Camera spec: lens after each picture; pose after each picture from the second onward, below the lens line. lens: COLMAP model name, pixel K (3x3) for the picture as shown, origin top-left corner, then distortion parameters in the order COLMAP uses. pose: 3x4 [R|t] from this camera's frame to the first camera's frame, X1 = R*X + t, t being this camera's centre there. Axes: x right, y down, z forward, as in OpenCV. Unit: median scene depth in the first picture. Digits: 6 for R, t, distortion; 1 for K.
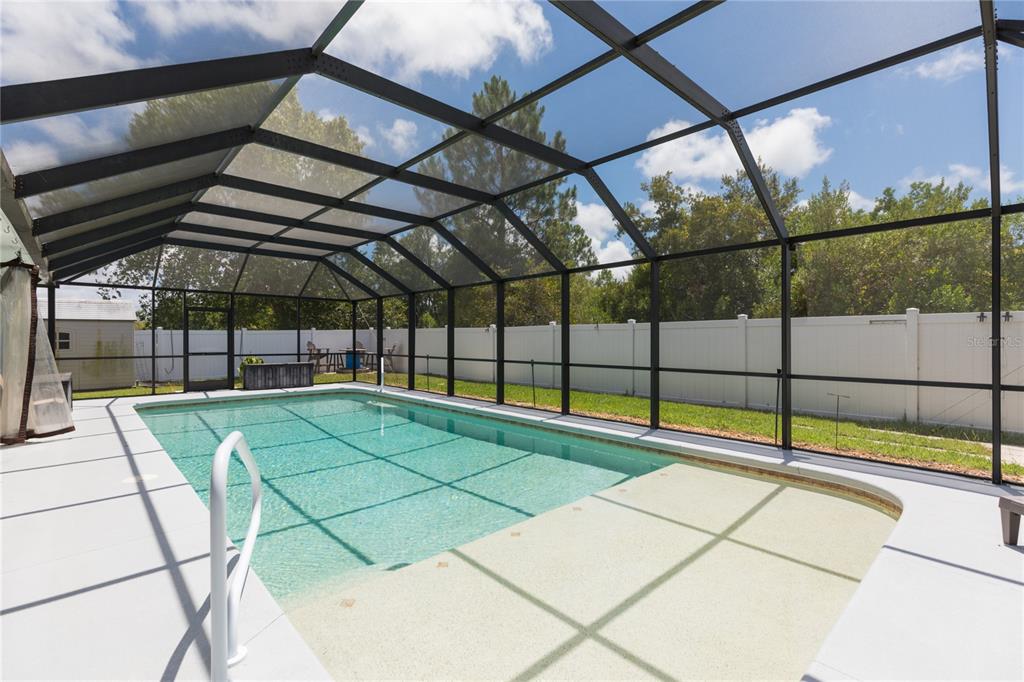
lens RADIAL K [[459.2, 0, 512.0], [0, 459.2, 341.0], [0, 0, 1]] dist [0.002164, 0.000398]
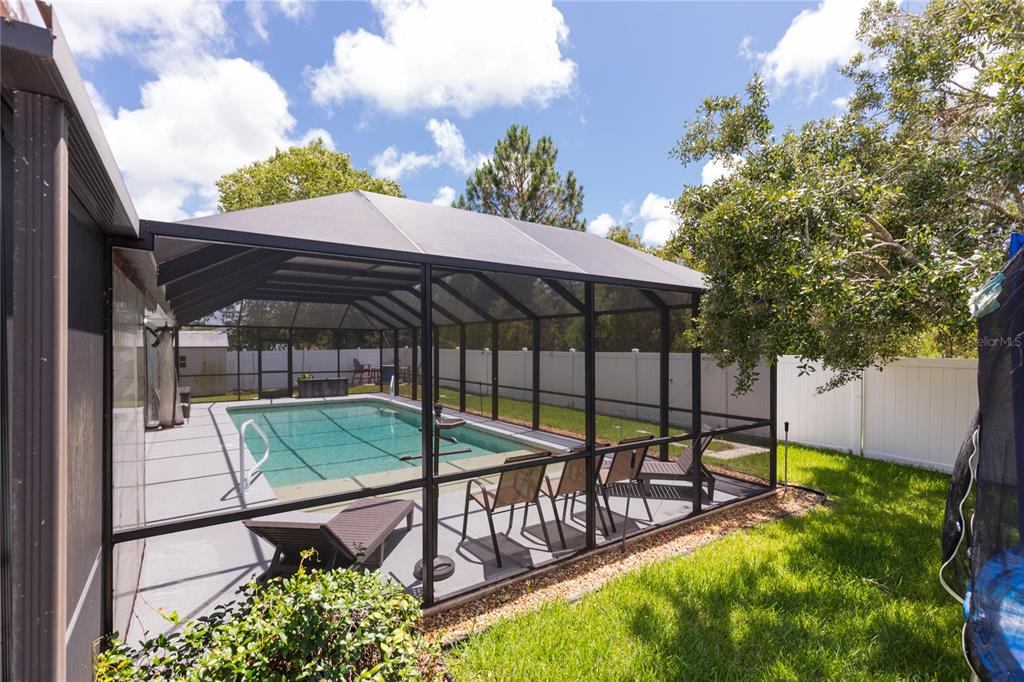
lens RADIAL K [[459.2, 0, 512.0], [0, 459.2, 341.0], [0, 0, 1]] dist [0.002164, 0.000398]
pose [[0.990277, -0.002661, -0.139084, 0.239776], [0.000083, 0.999828, -0.018531, -0.038438], [0.139110, 0.018339, 0.990107, -0.273693]]
